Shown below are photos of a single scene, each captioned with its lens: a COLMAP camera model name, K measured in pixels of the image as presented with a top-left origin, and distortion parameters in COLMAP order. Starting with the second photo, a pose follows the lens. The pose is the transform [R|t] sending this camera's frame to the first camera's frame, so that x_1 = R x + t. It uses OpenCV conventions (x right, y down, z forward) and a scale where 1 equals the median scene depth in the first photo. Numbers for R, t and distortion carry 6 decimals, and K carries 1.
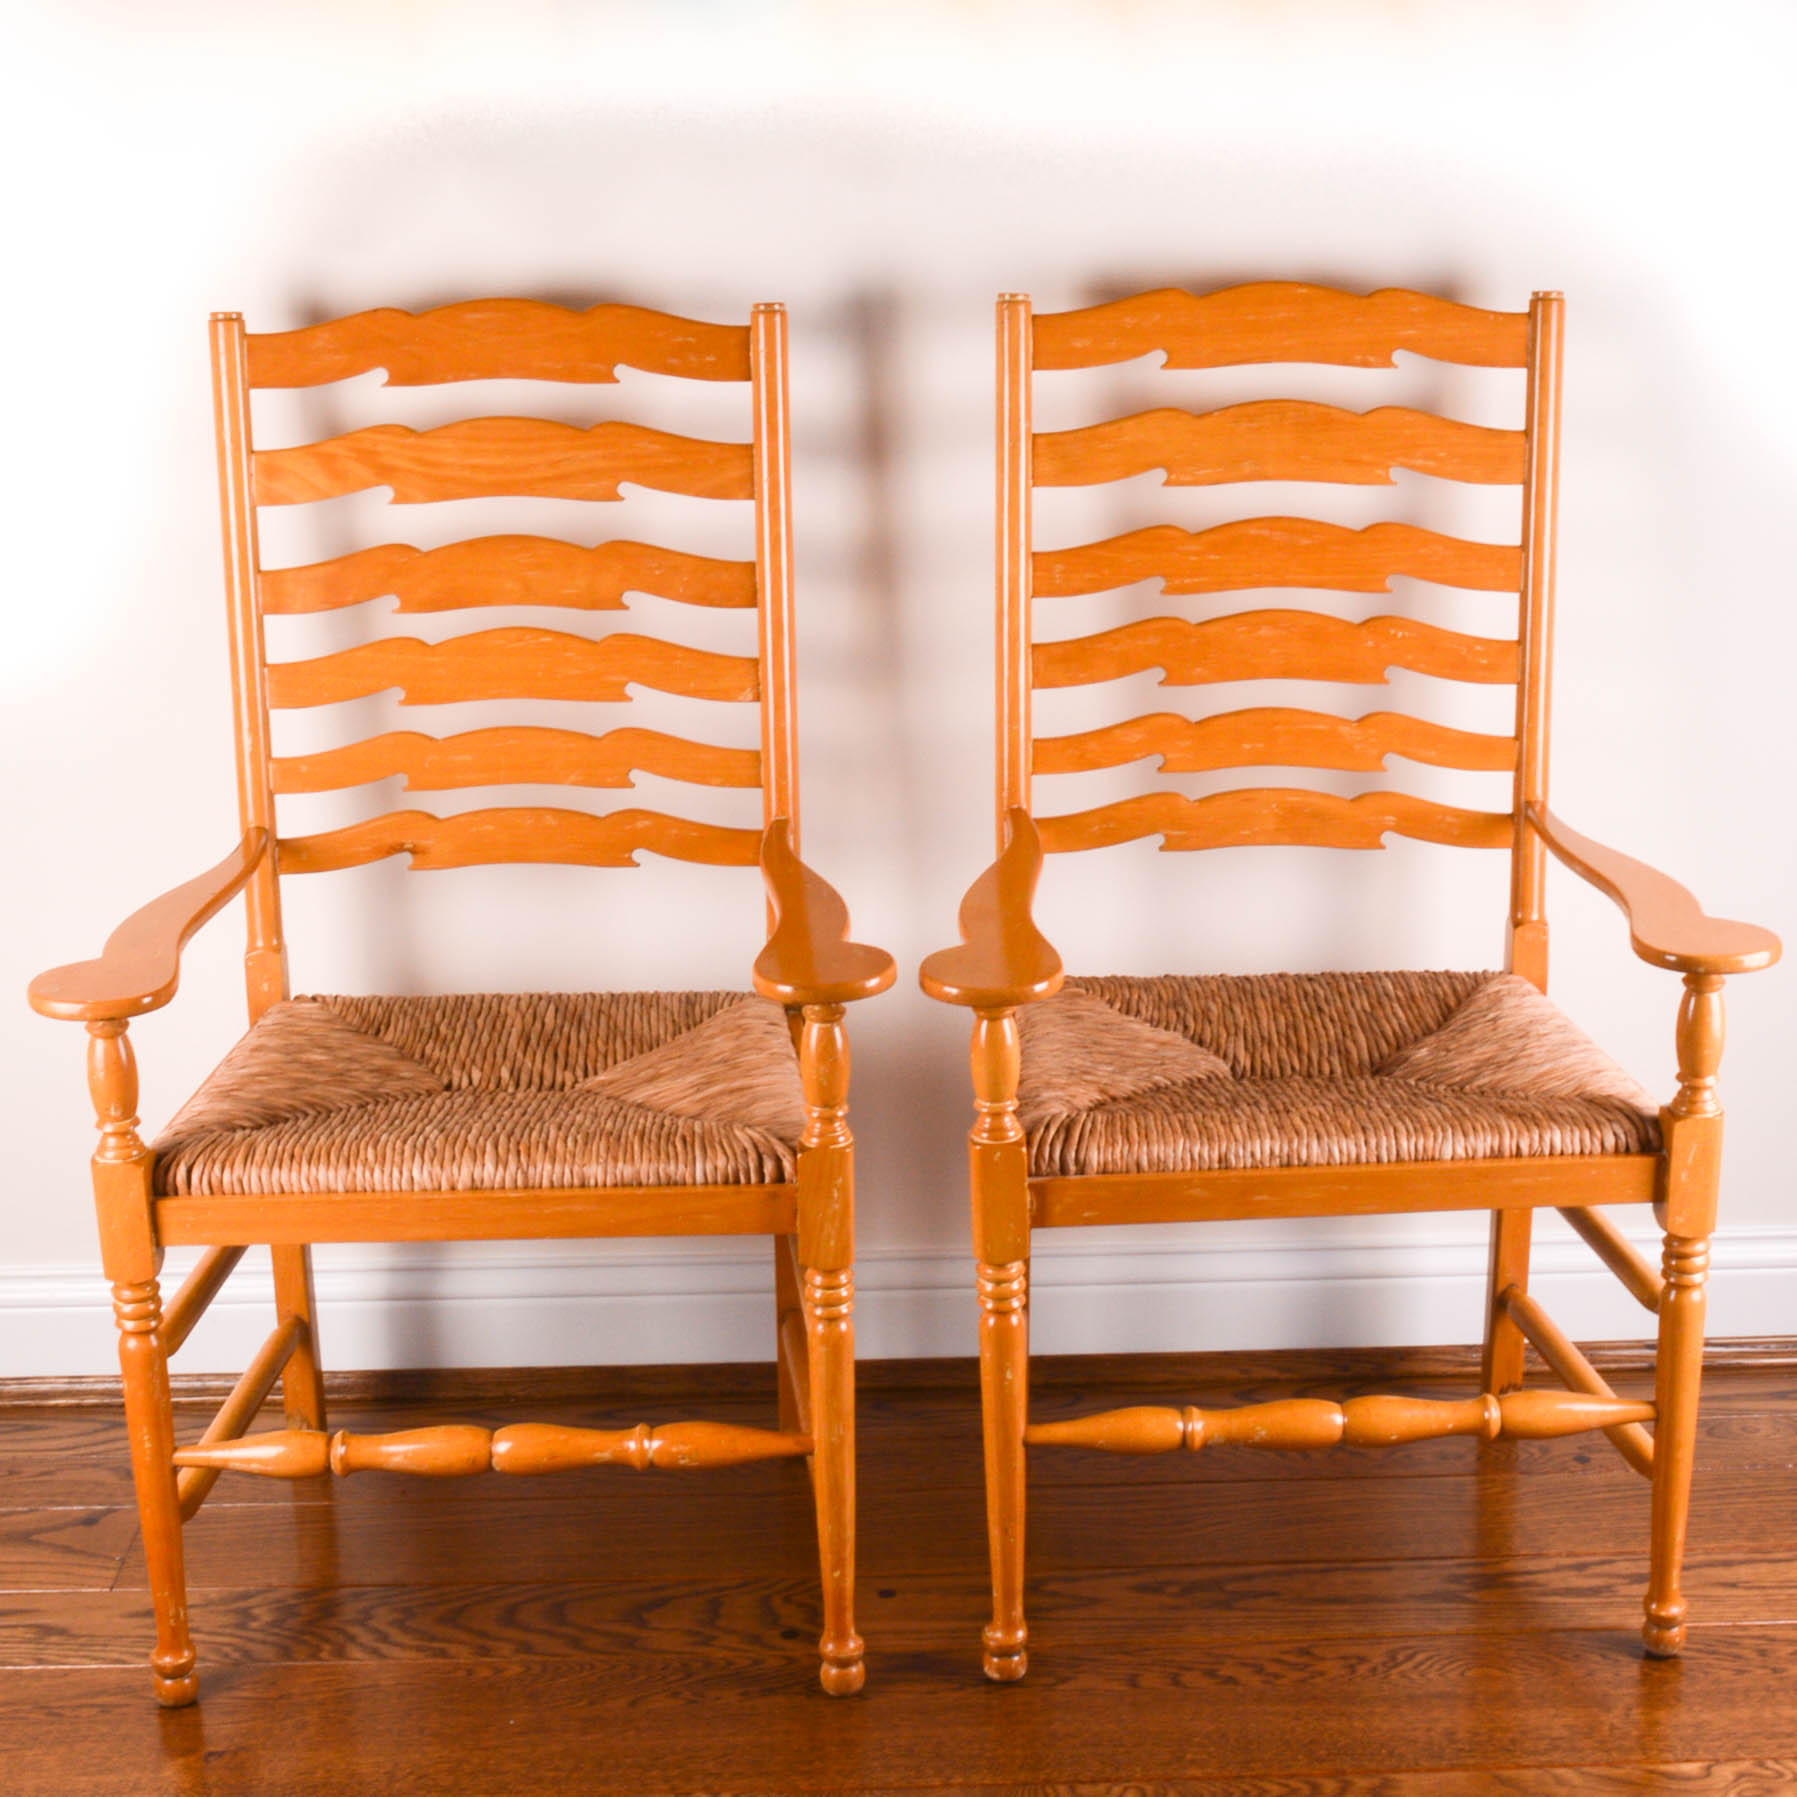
lens RADIAL K [[3094.4, 0, 918.8], [0, 3094.4, 1006.2], [0, 0, 1]] dist [-0.069196, 0.000000]
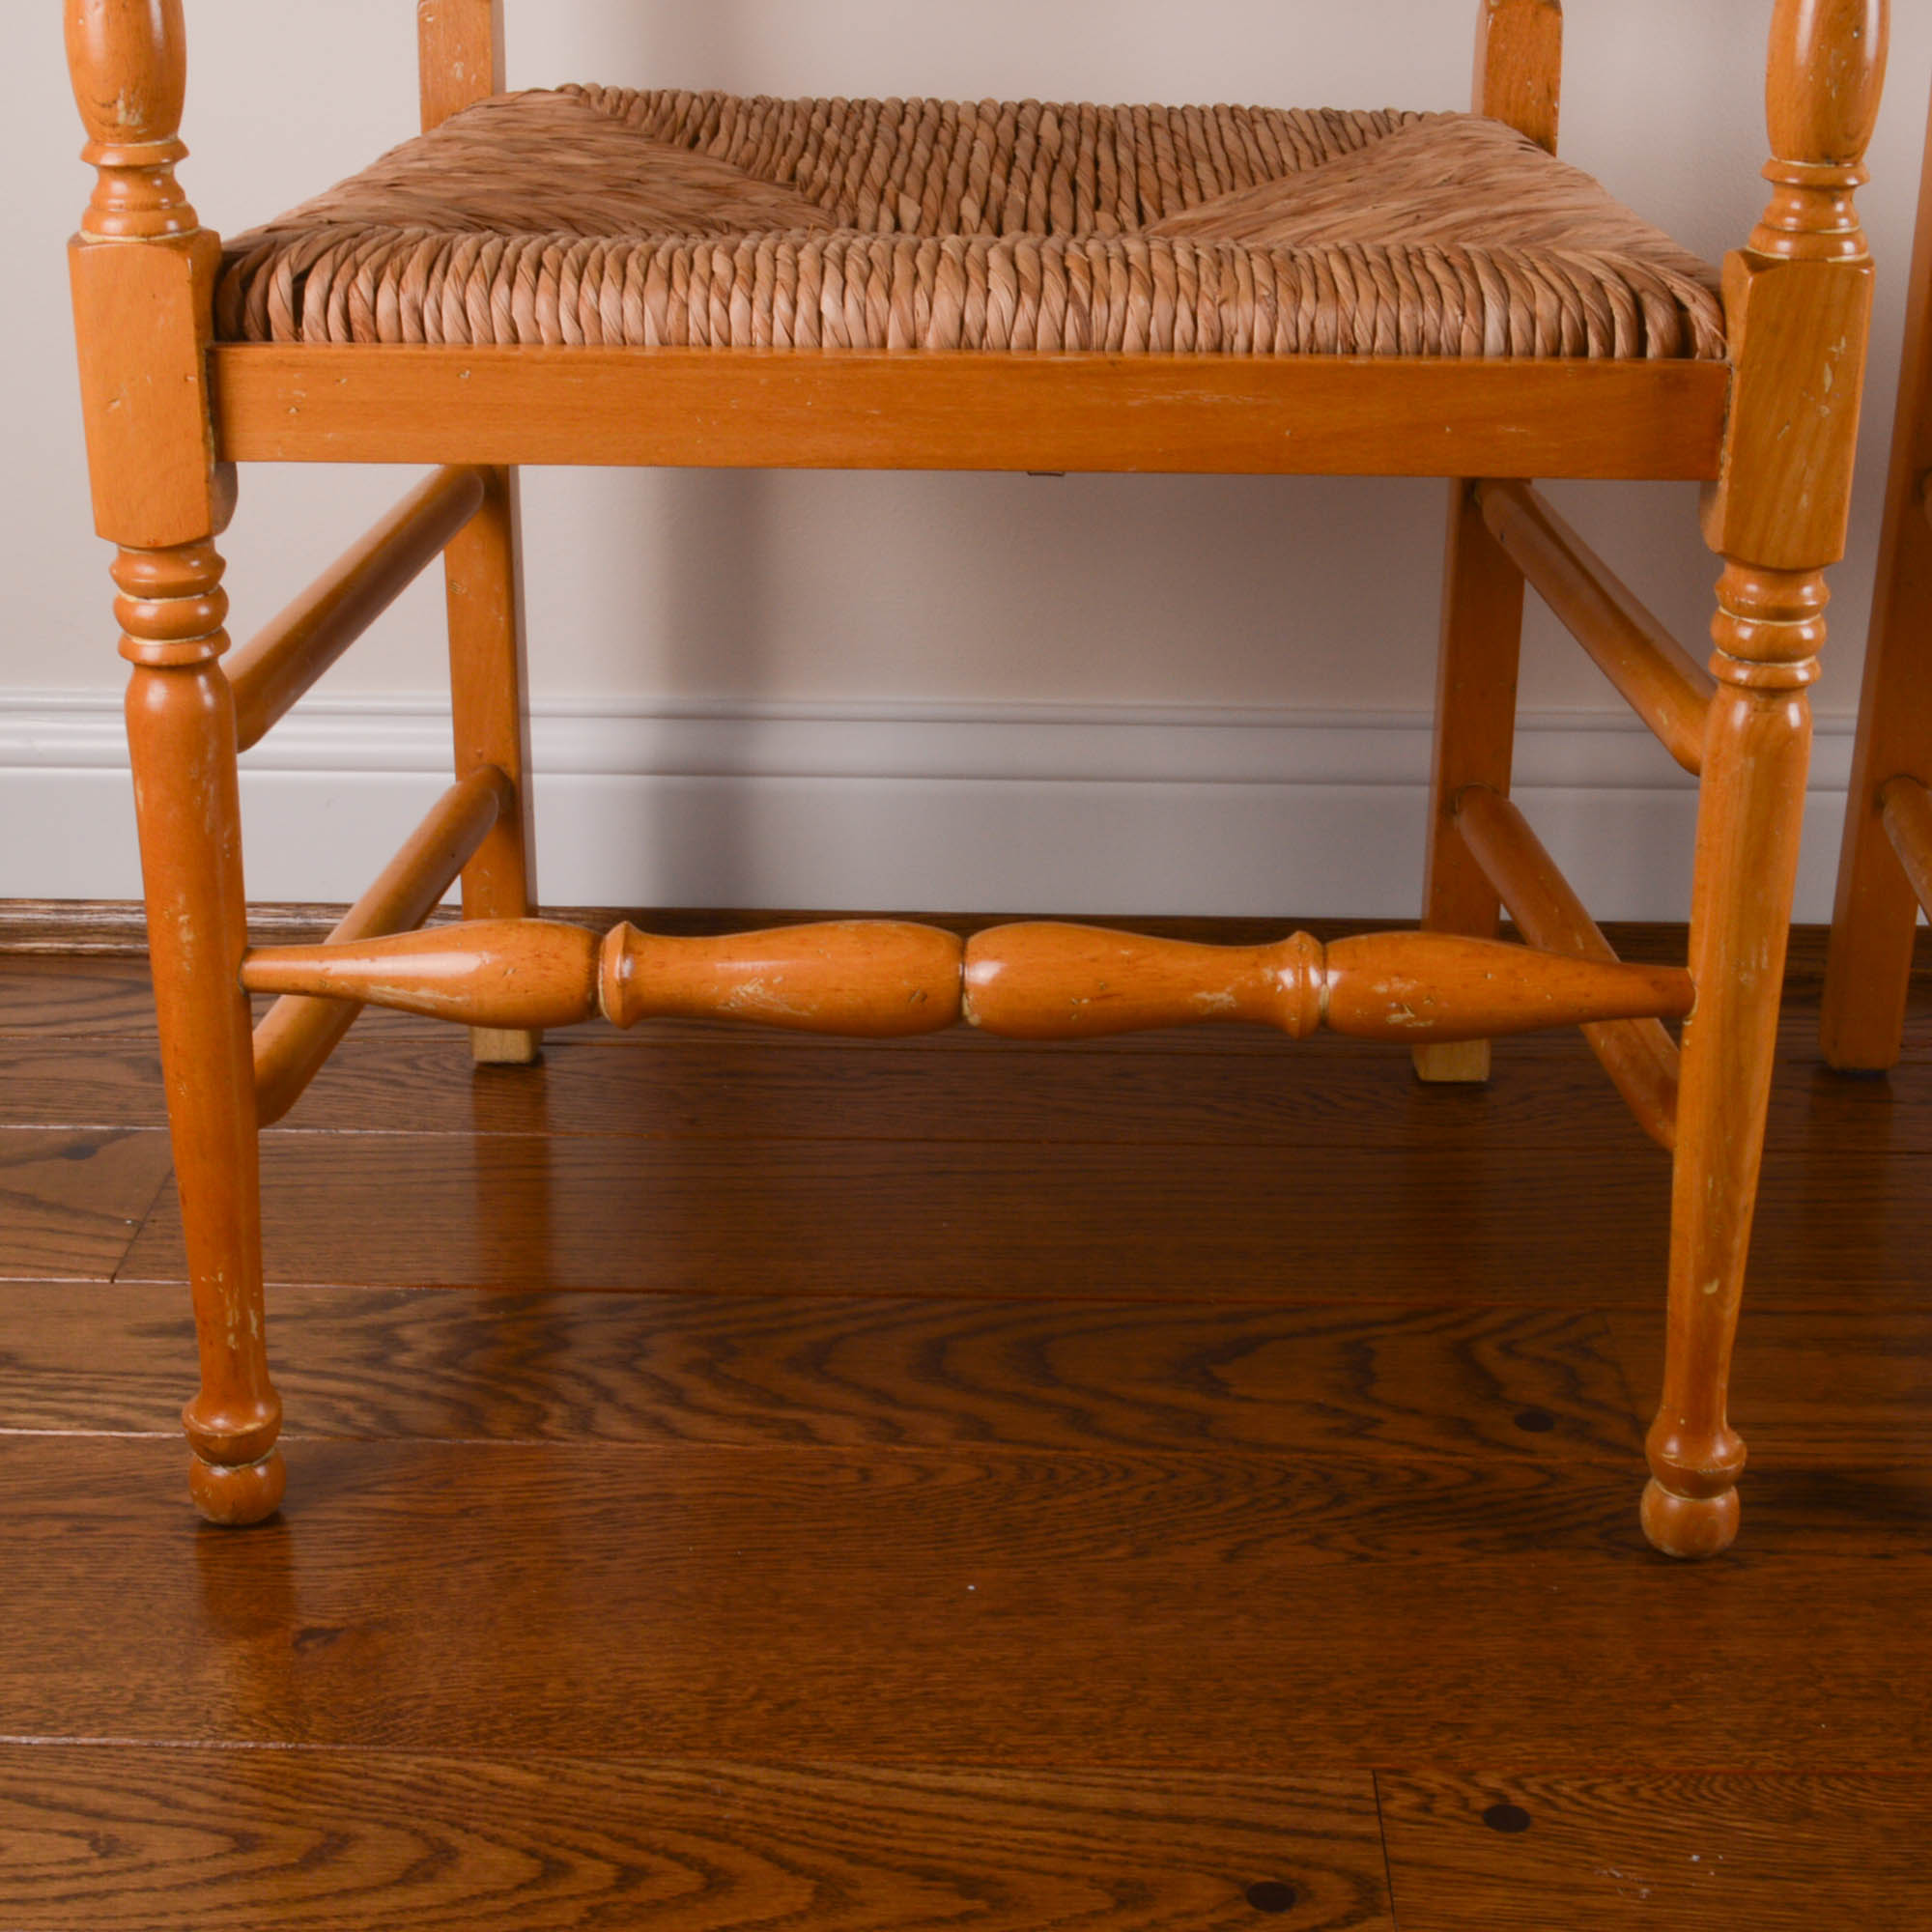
lens RADIAL K [[3432.2, 0, 961.3], [0, 3432.2, 947.5], [0, 0, 1]] dist [-0.054444, 0.000000]
pose [[0.998734, 0.036083, -0.035055, -0.117090], [-0.034091, 0.997857, 0.055841, 0.108223], [0.036995, -0.054575, 0.997824, 0.492021]]
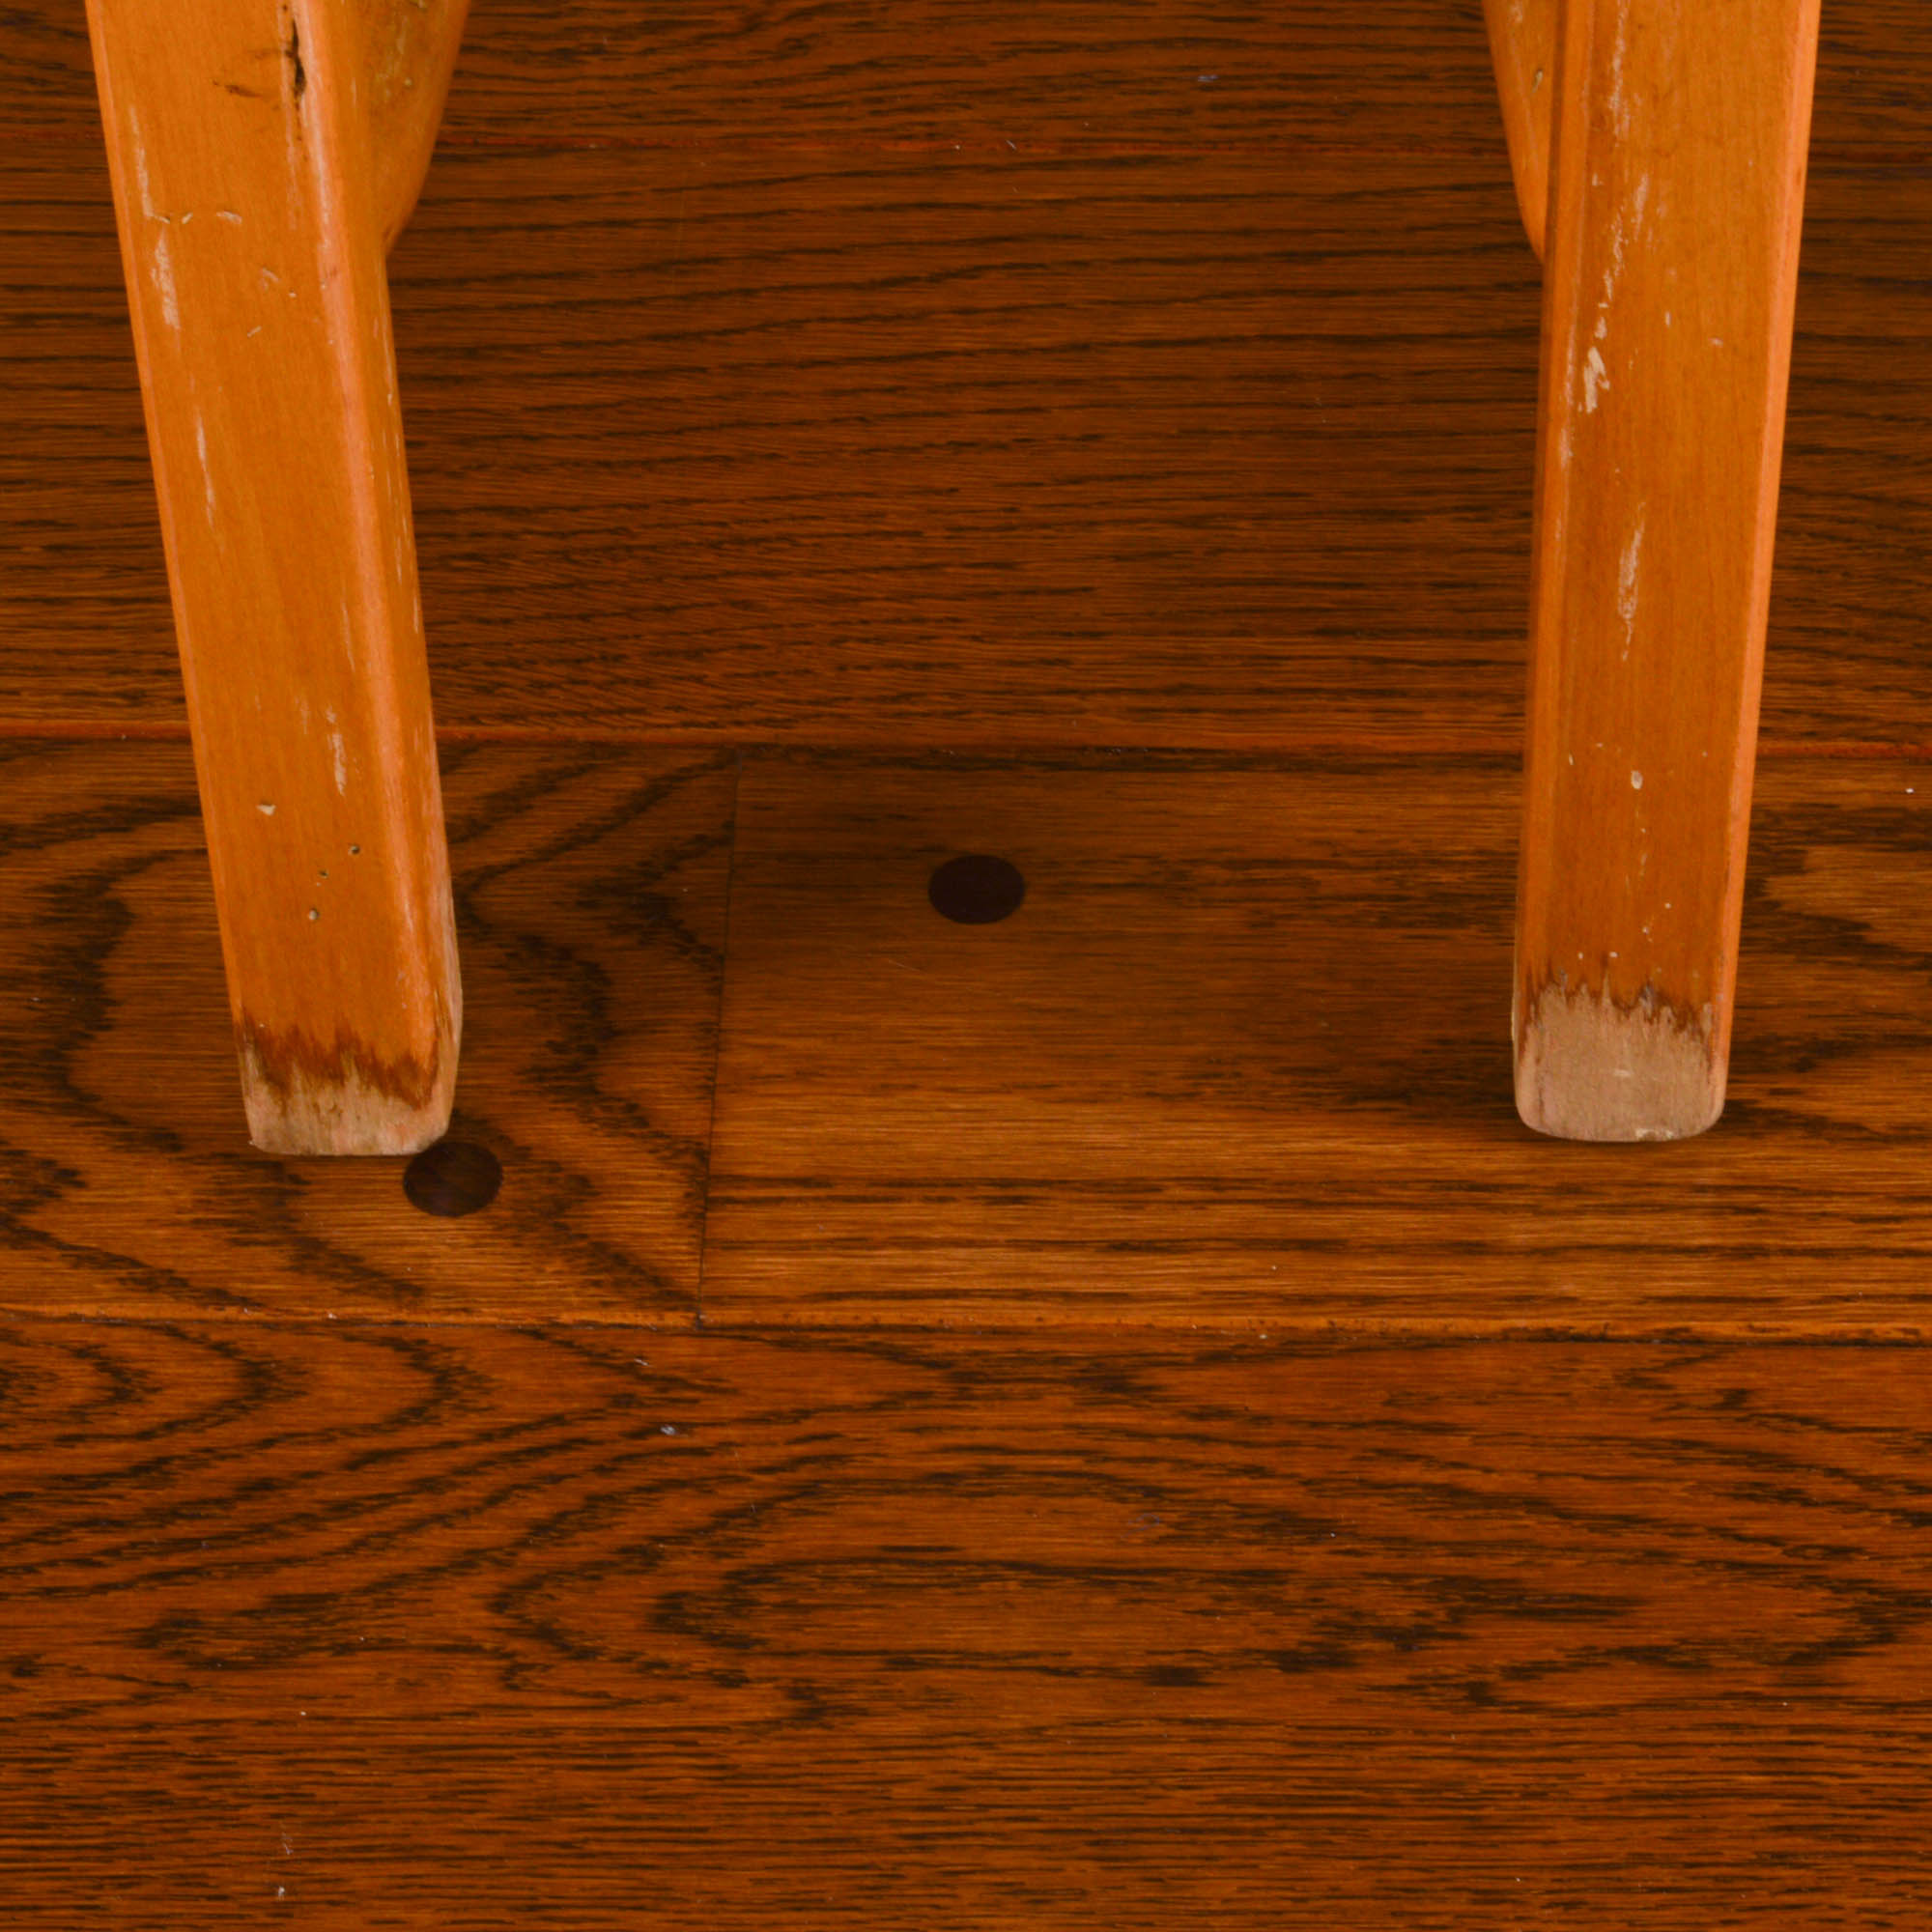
lens RADIAL K [[6643.0, 0, 1045.6], [0, 6643.0, 952.9], [0, 0, 1]] dist [0.030509, 0.000000]
pose [[0.999032, 0.039812, -0.018734, 0.002258], [-0.025686, 0.873404, 0.486318, -0.010513], [0.035724, -0.485366, 0.873581, 0.666625]]
